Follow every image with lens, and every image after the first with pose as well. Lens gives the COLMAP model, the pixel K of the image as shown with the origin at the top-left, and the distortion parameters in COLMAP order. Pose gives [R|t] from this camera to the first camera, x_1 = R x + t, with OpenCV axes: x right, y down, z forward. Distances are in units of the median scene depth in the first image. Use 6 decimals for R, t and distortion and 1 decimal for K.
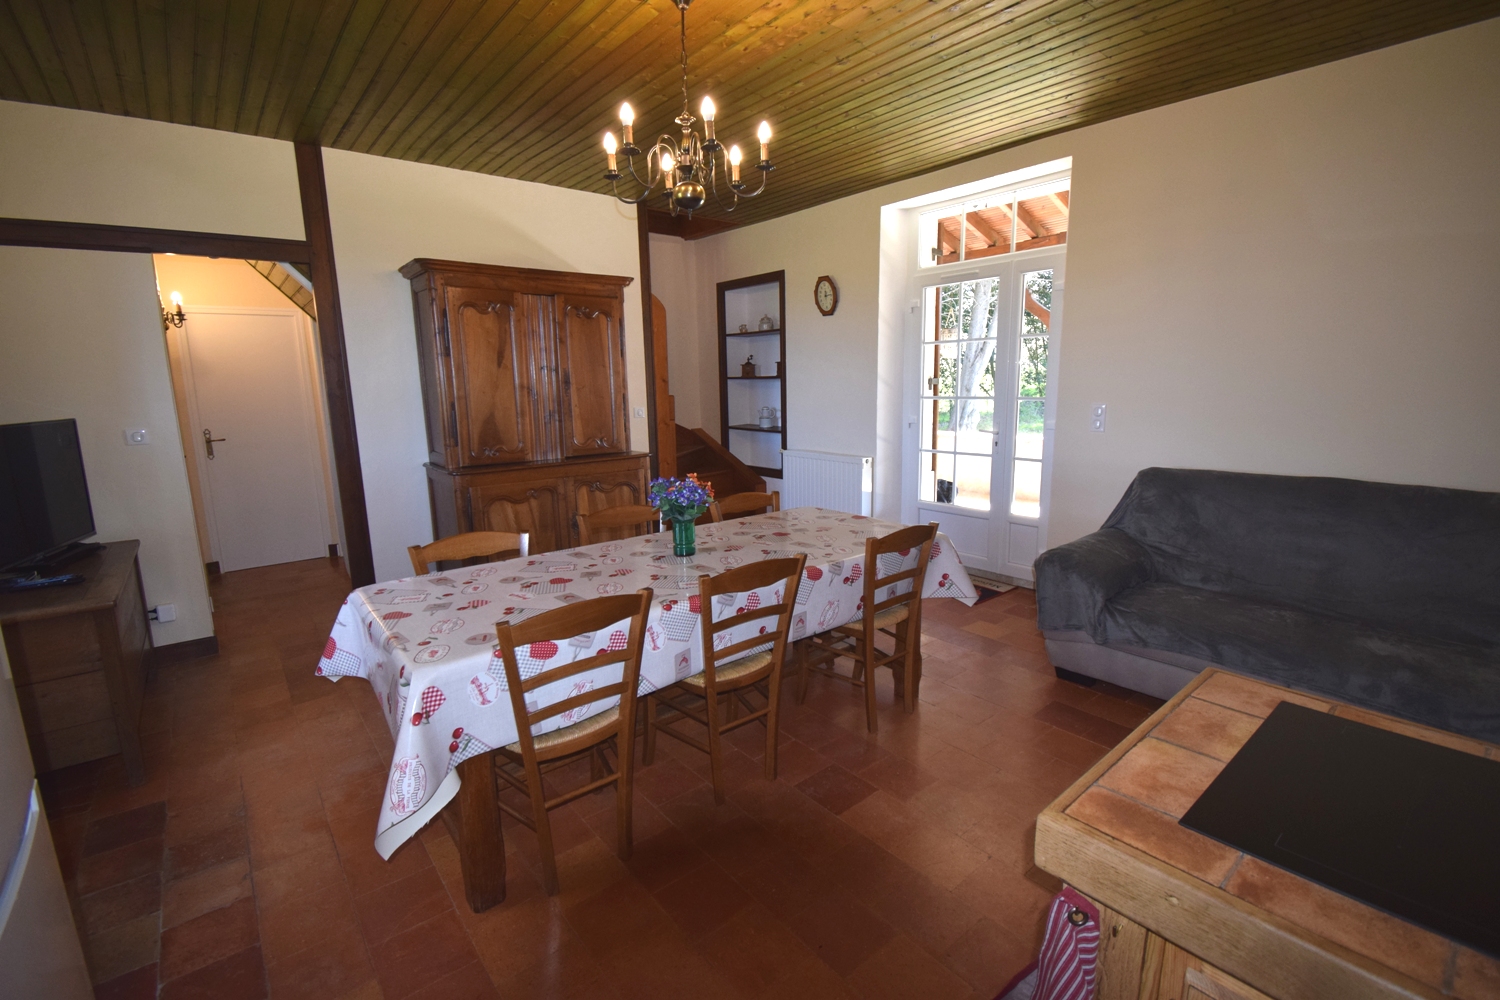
lens RADIAL K [[670.0, 0, 750.0], [0, 670.0, 500.0], [0, 0, 1]] dist [-0.002218, -0.000470]
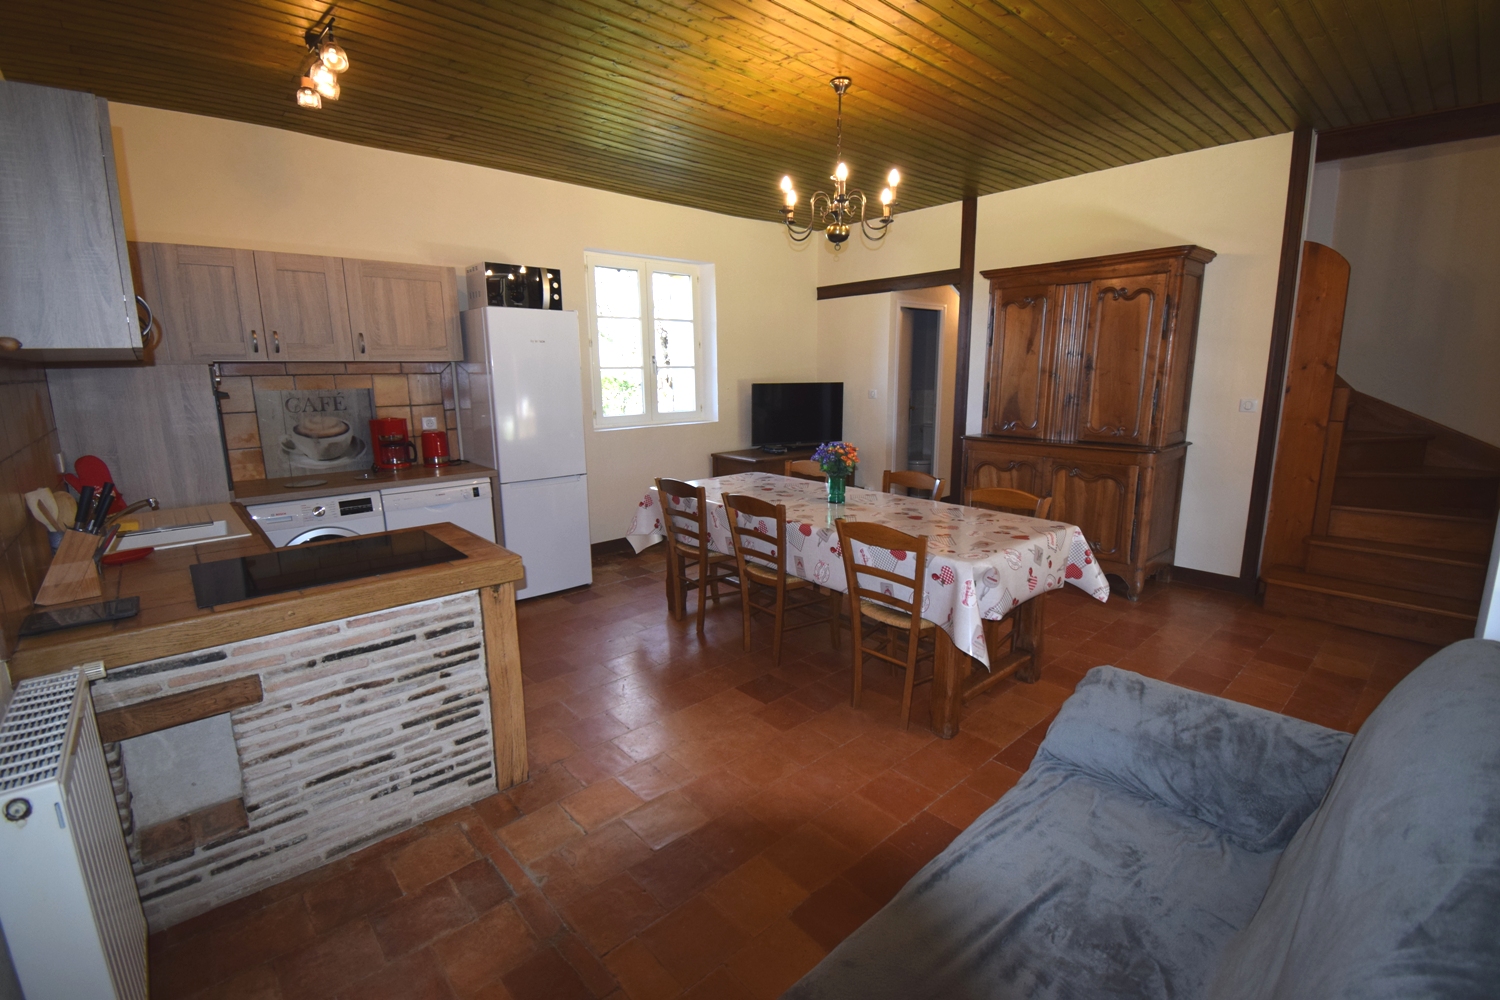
lens RADIAL K [[666.7, 0, 750.0], [0, 666.7, 500.0], [0, 0, 1]] dist [0.000352, -0.000113]
pose [[0.032969, 0.210700, -0.976995, 0.796329], [-0.169553, 0.964536, 0.202292, -0.107972], [0.984969, 0.158983, 0.067524, 0.498354]]
